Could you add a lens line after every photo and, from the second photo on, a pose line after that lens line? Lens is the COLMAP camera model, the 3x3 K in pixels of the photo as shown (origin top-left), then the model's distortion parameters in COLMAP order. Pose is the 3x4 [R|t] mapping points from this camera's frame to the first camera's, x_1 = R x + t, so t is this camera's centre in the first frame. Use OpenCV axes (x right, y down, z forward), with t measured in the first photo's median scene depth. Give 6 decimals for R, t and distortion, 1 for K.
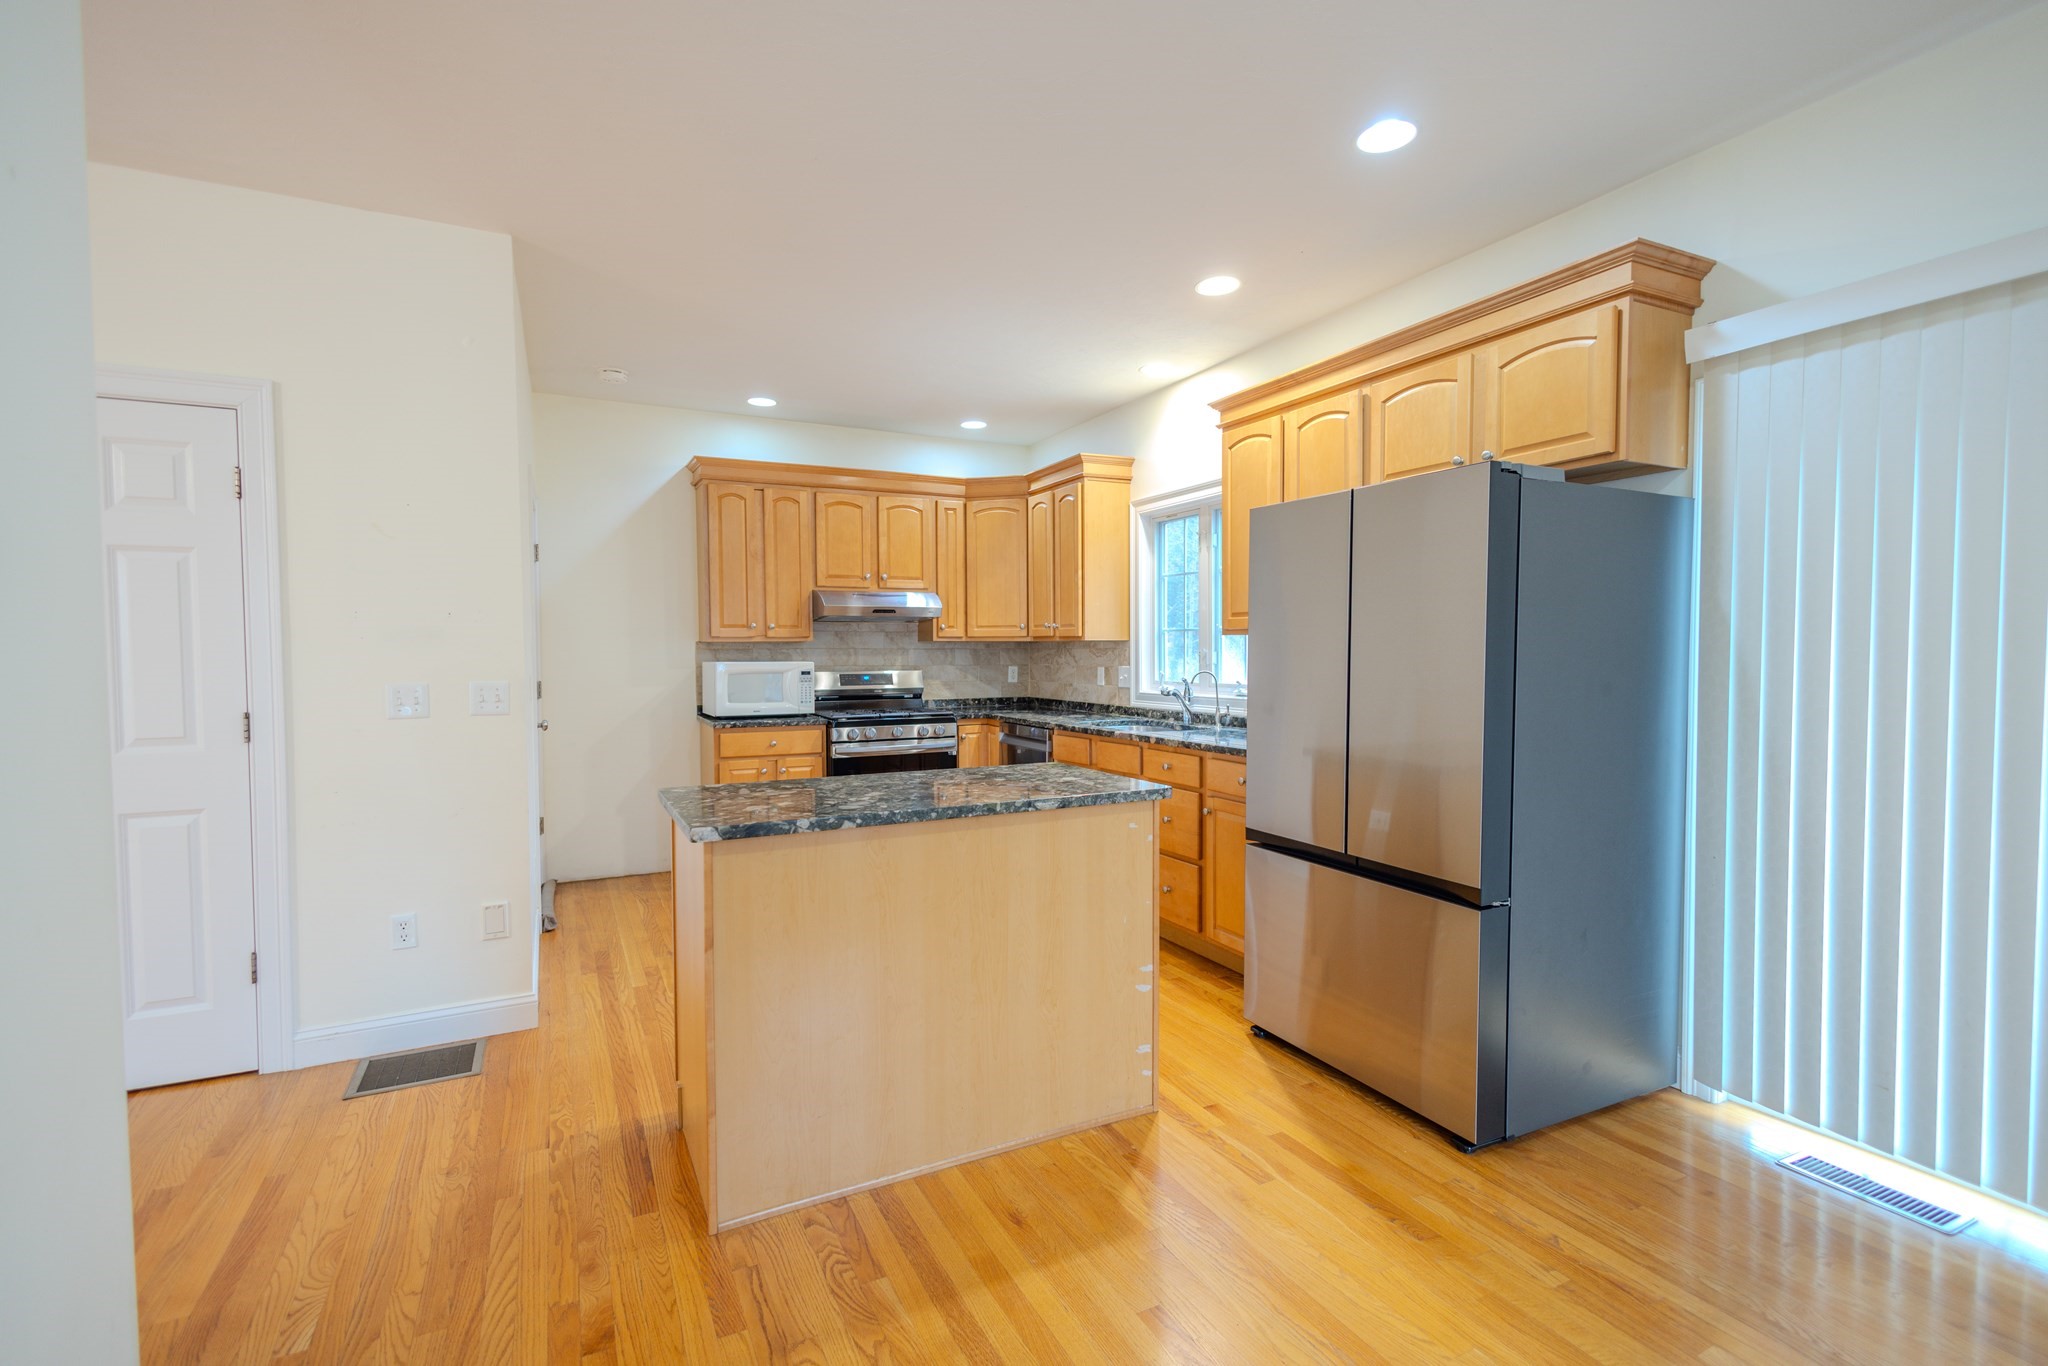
lens RADIAL K [[933.4, 0, 1024.0], [0, 933.4, 683.0], [0, 0, 1]] dist [0.018001, -0.006789]
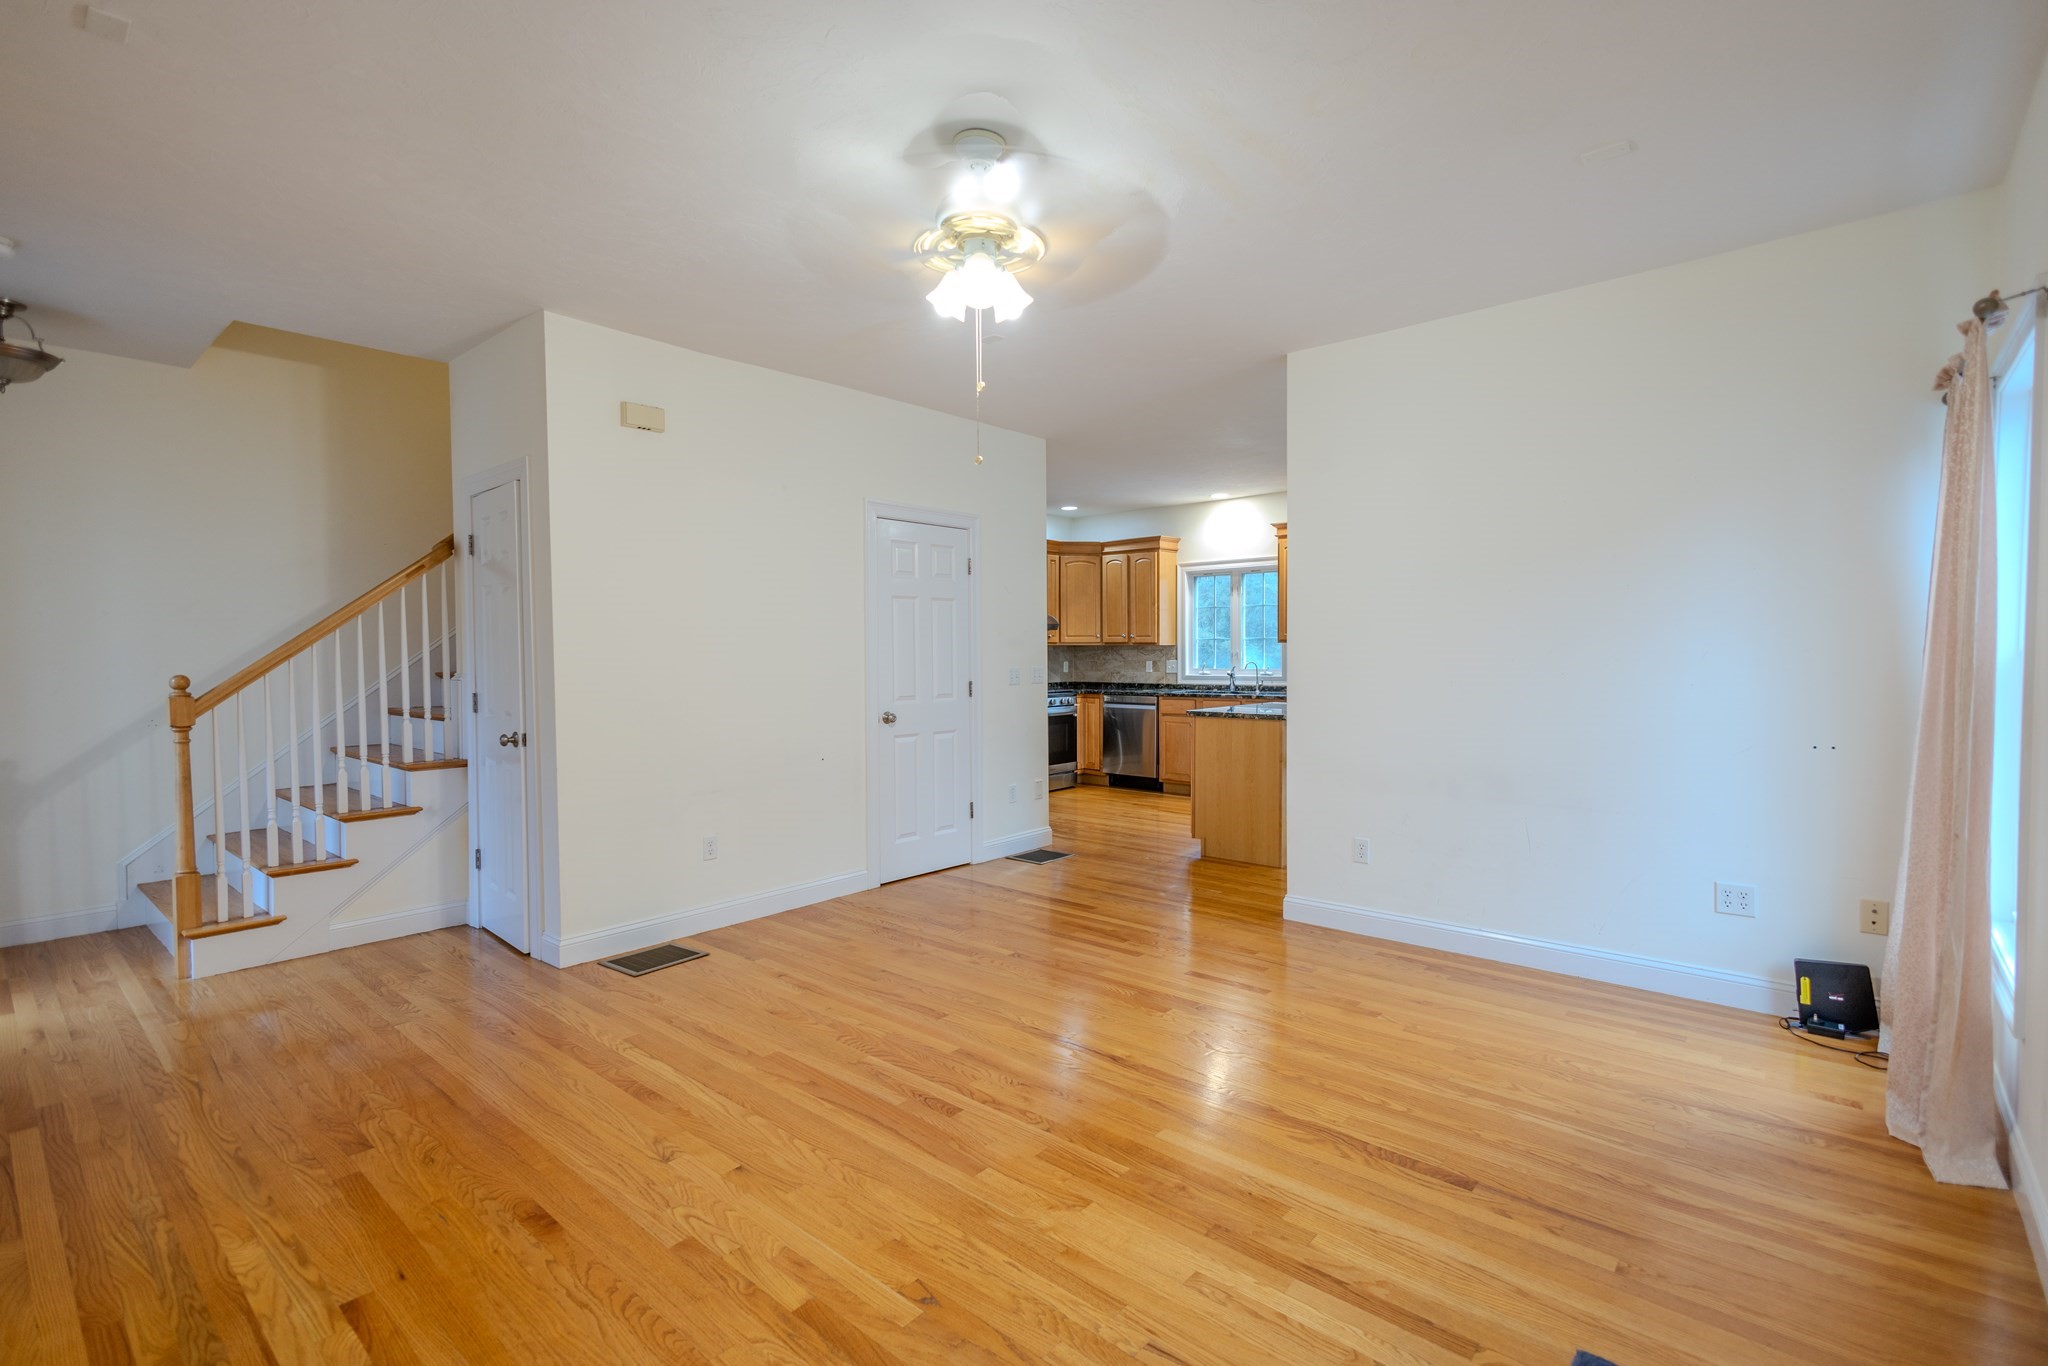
lens RADIAL K [[933.4, 0, 1024.0], [0, 933.4, 683.0], [0, 0, 1]] dist [0.018001, -0.006789]
pose [[0.924405, -0.013115, 0.381187, -0.800663], [0.014511, 0.999894, -0.000791, 0.020848], [-0.381136, 0.006262, 0.924498, -0.469281]]
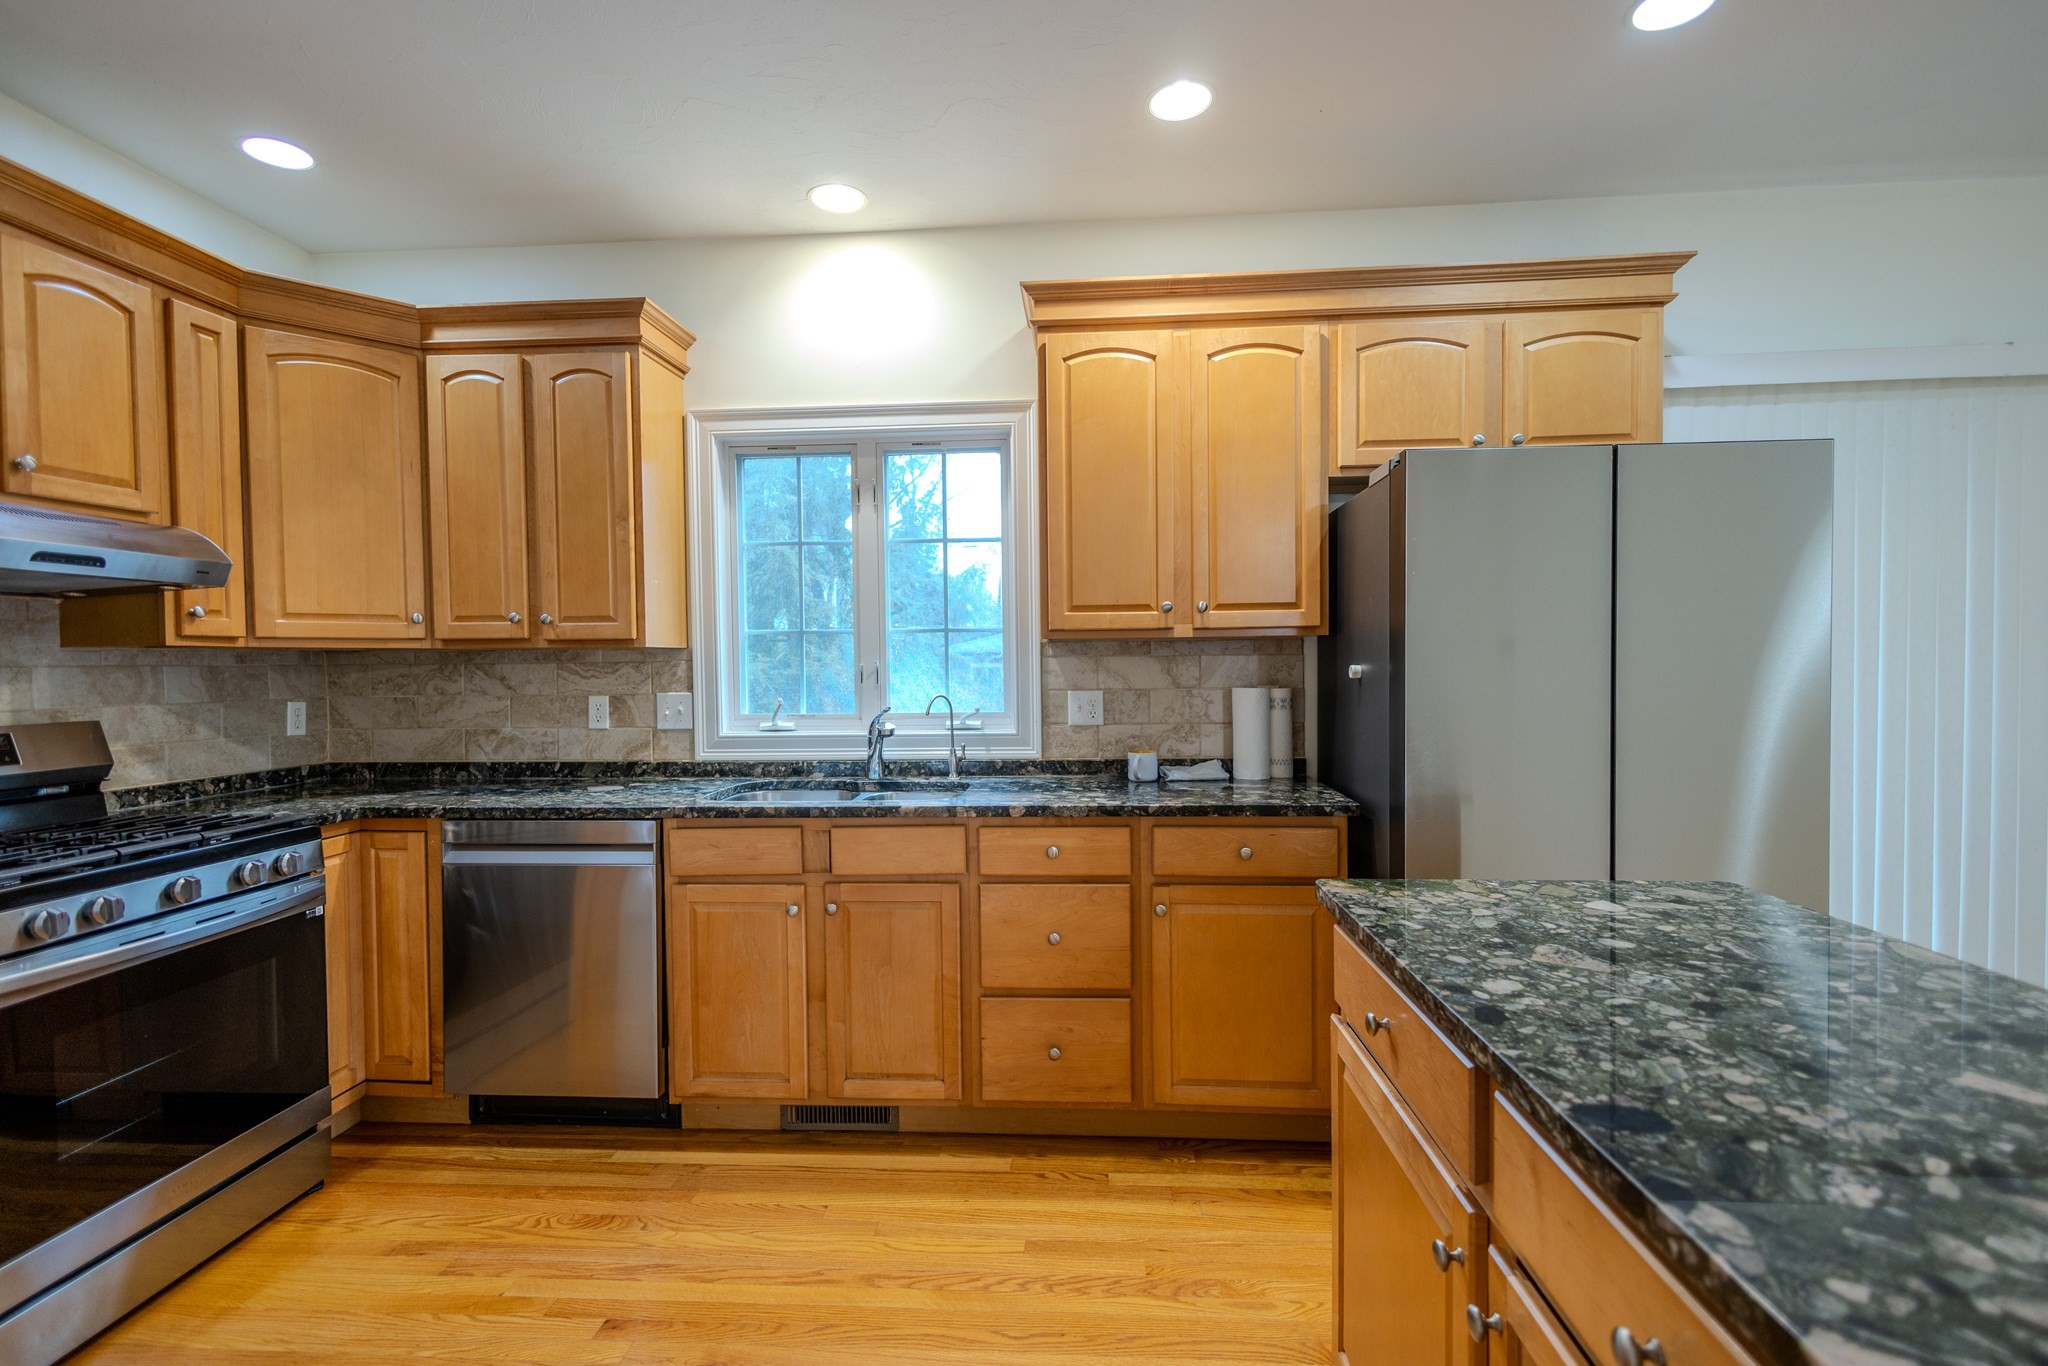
lens RADIAL K [[933.4, 0, 1024.0], [0, 933.4, 683.0], [0, 0, 1]] dist [0.018001, -0.006789]
pose [[0.510382, -0.020829, 0.859696, -0.286353], [0.039119, 0.999234, 0.000985, -0.016442], [-0.859058, 0.033127, 0.510806, 0.528590]]
